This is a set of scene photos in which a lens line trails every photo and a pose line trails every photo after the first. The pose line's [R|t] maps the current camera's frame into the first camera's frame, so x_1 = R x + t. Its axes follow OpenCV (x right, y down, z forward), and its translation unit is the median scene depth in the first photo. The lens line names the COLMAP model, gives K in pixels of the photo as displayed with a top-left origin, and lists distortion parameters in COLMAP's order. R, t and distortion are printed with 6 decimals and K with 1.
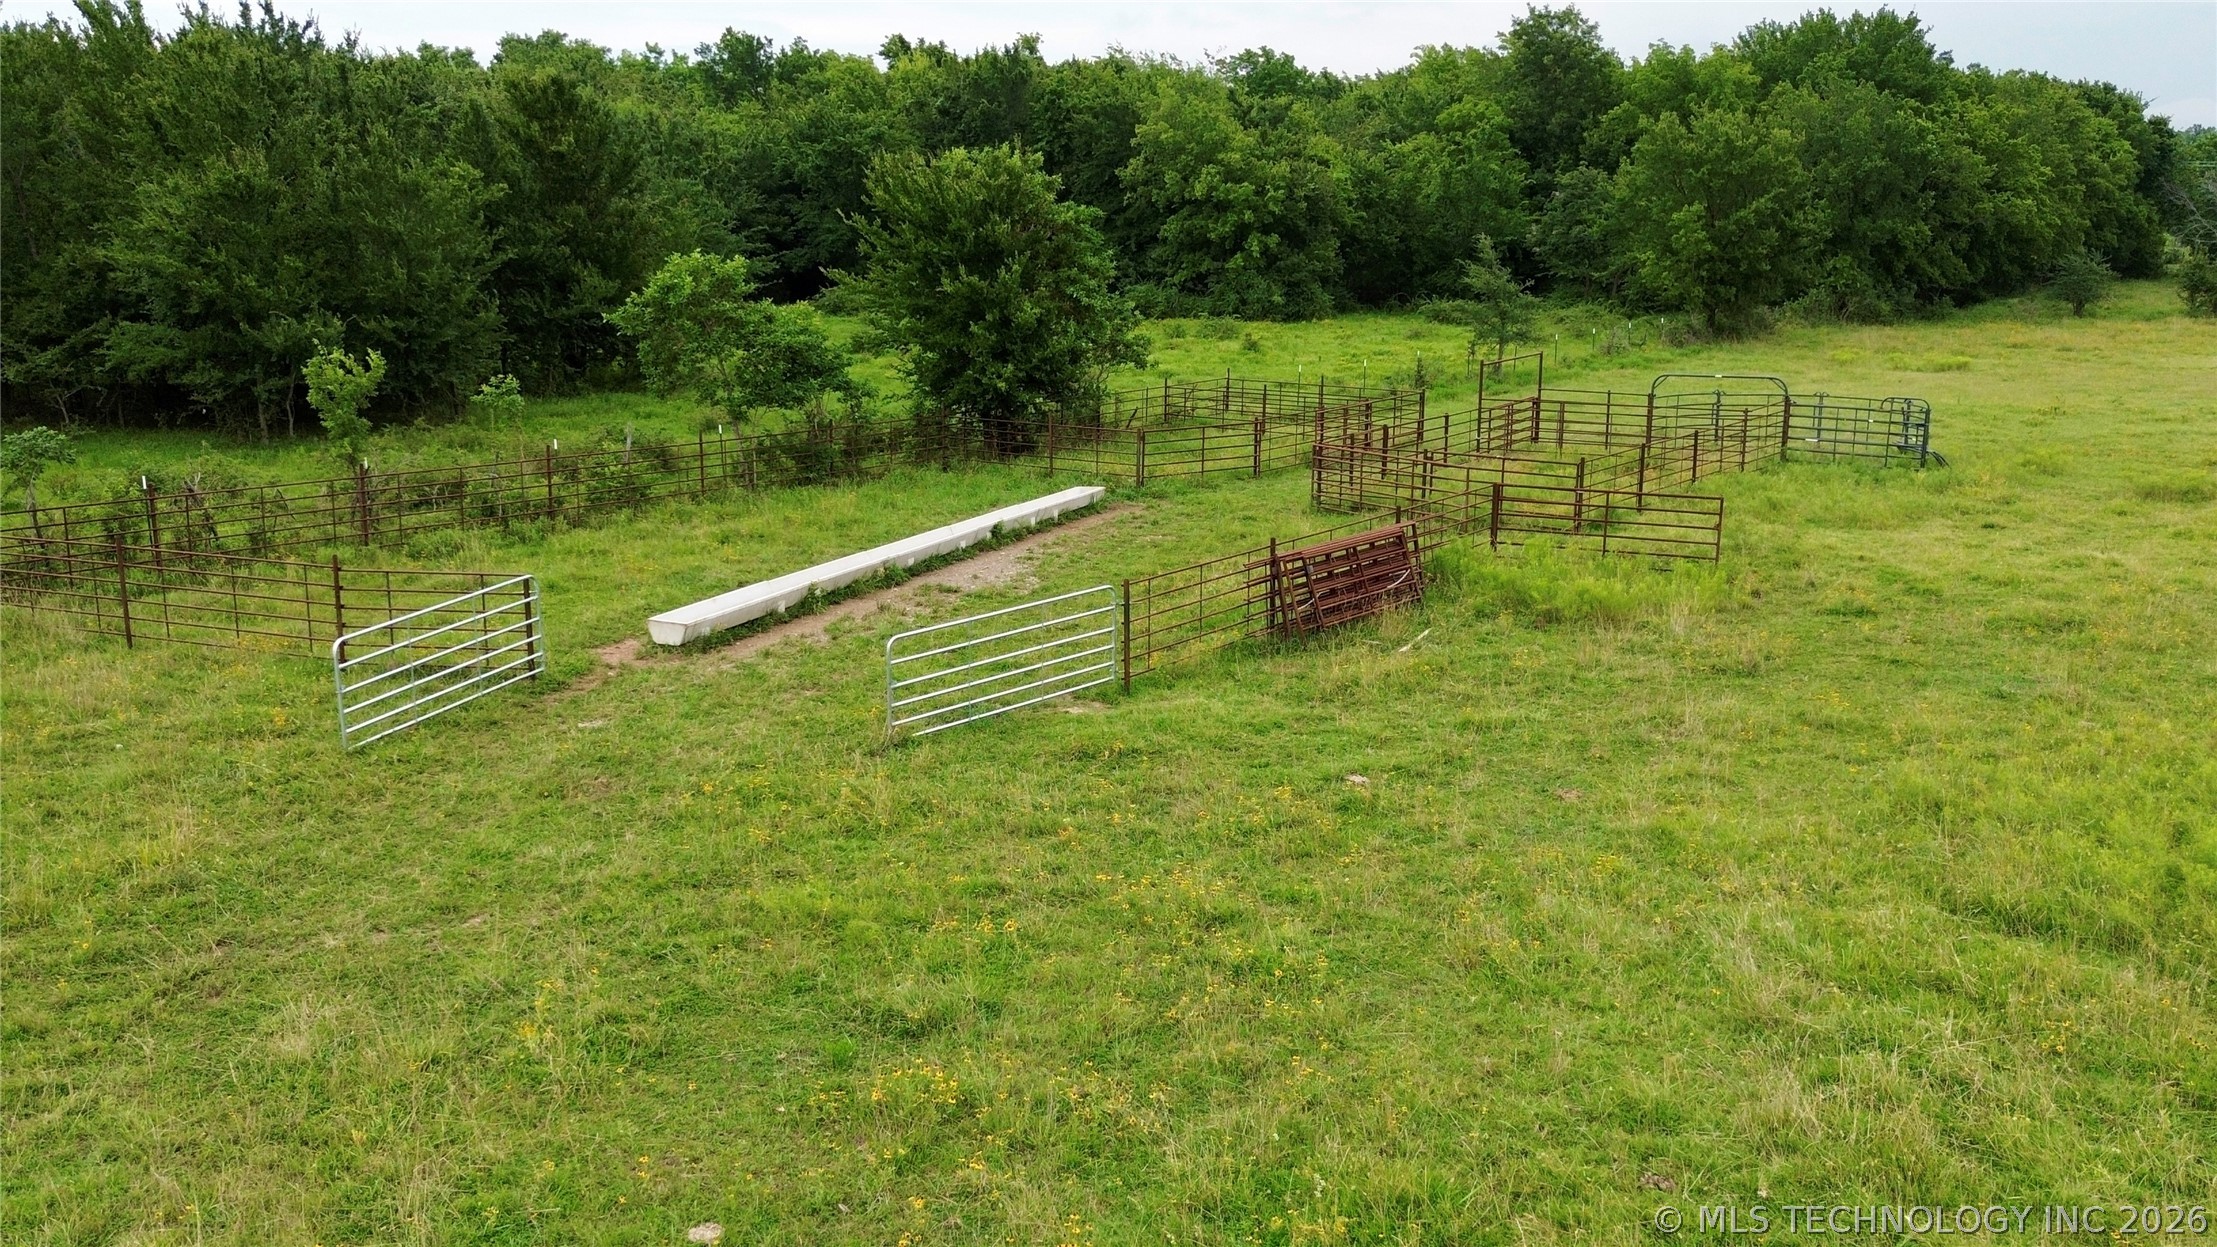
lens RADIAL K [[1902.4, 0, 1097.4], [0, 1902.4, 612.7], [0, 0, 1]] dist [0.063803, -0.086748]
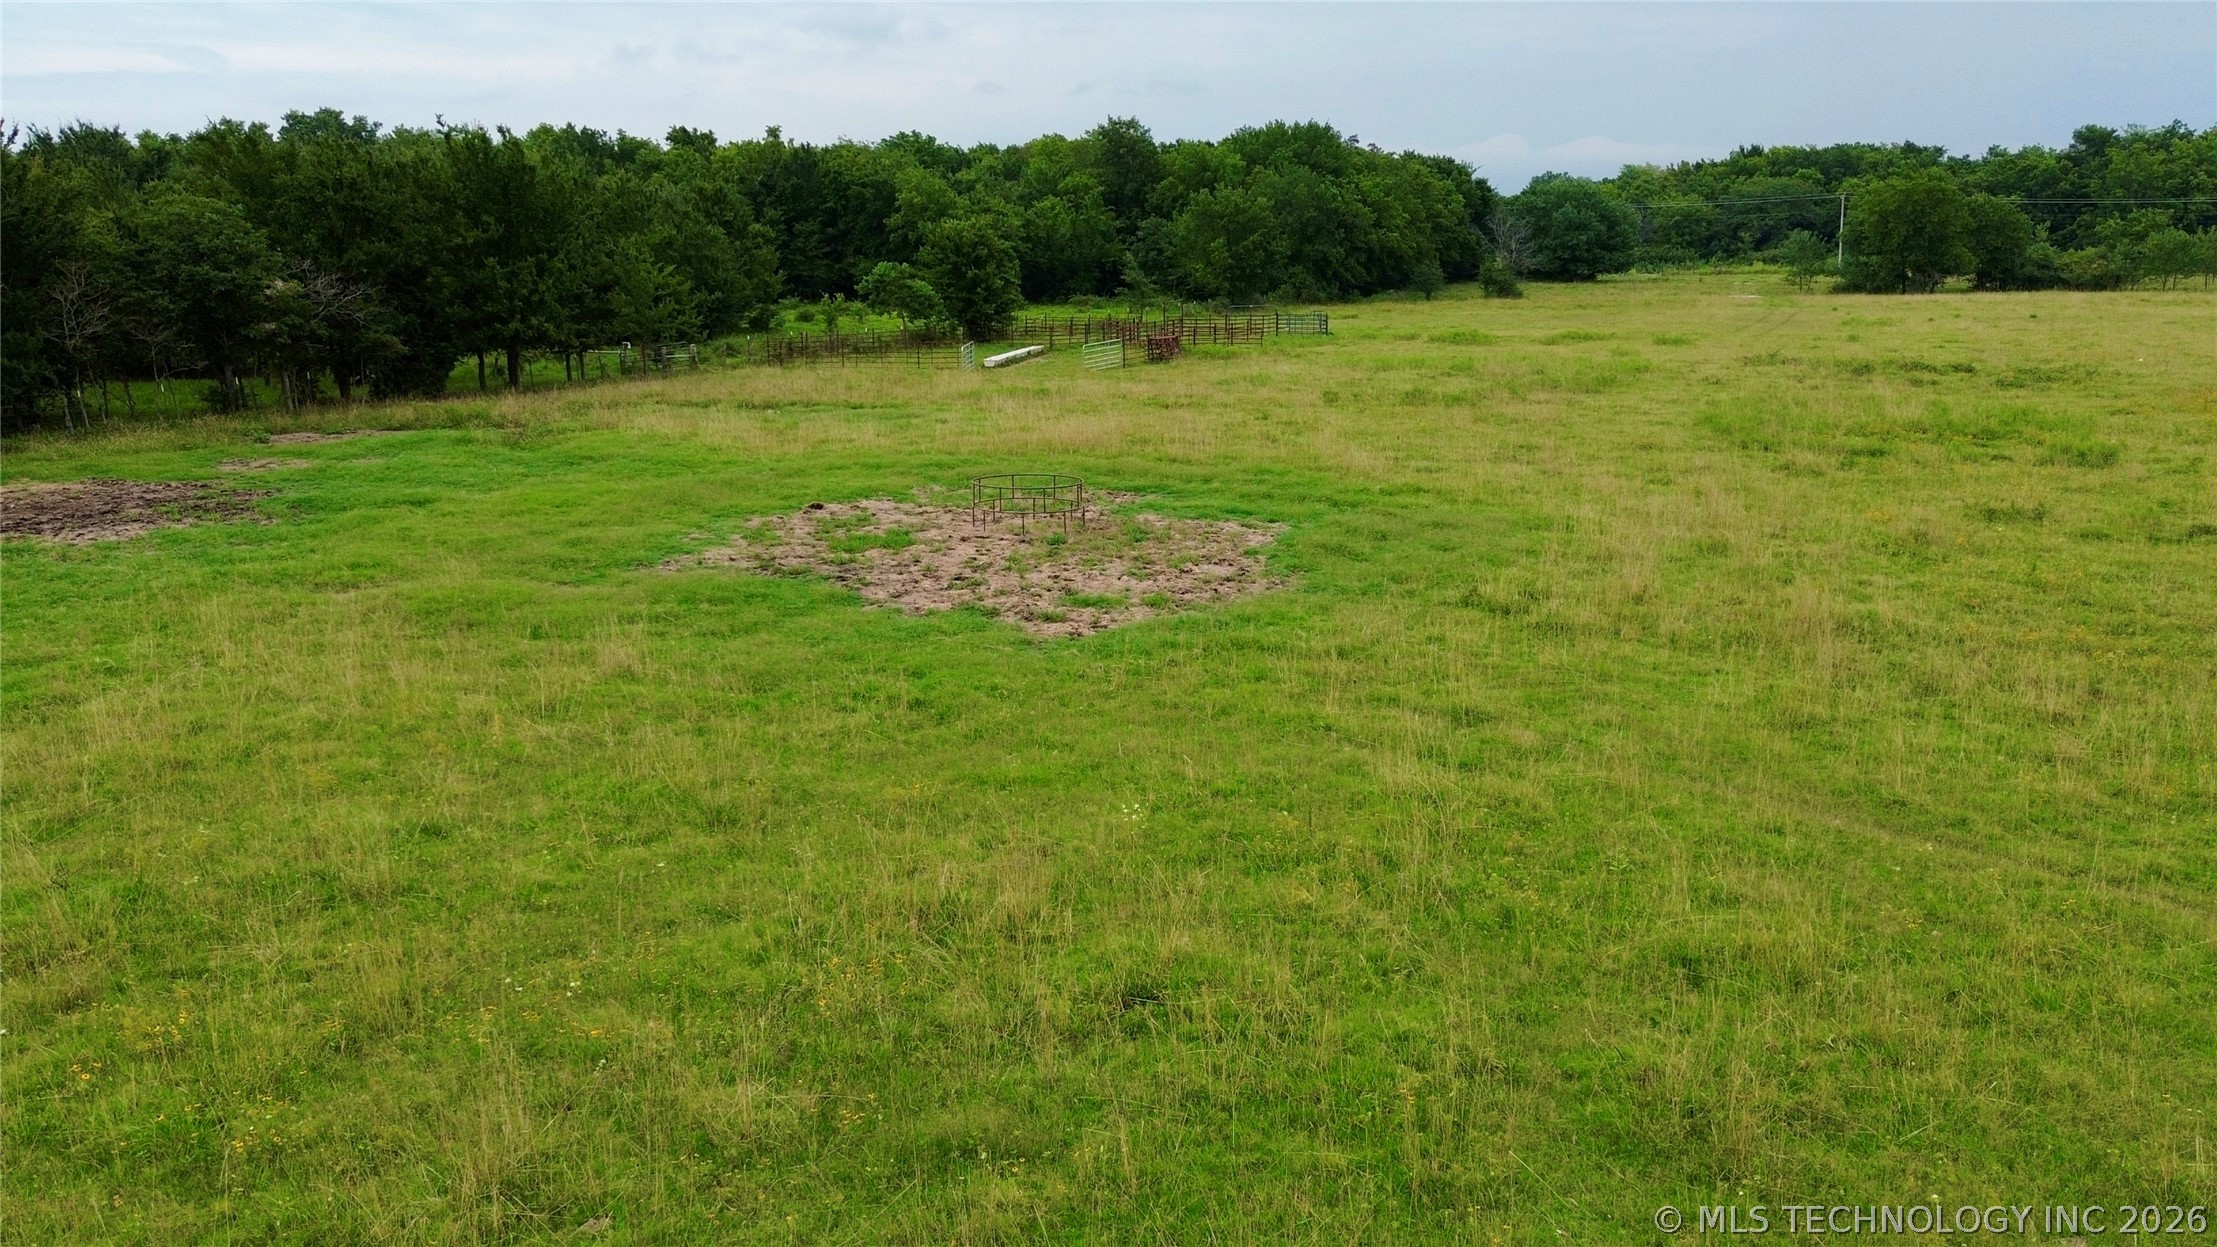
lens RADIAL K [[1902.4, 0, 1104.5], [0, 1902.4, 632.1], [0, 0, 1]] dist [0.063803, -0.086748]
pose [[0.966122, -0.064667, 0.249853, -0.231622], [0.066453, 0.997789, 0.001291, 0.129061], [-0.249384, 0.015356, 0.968283, -0.617437]]
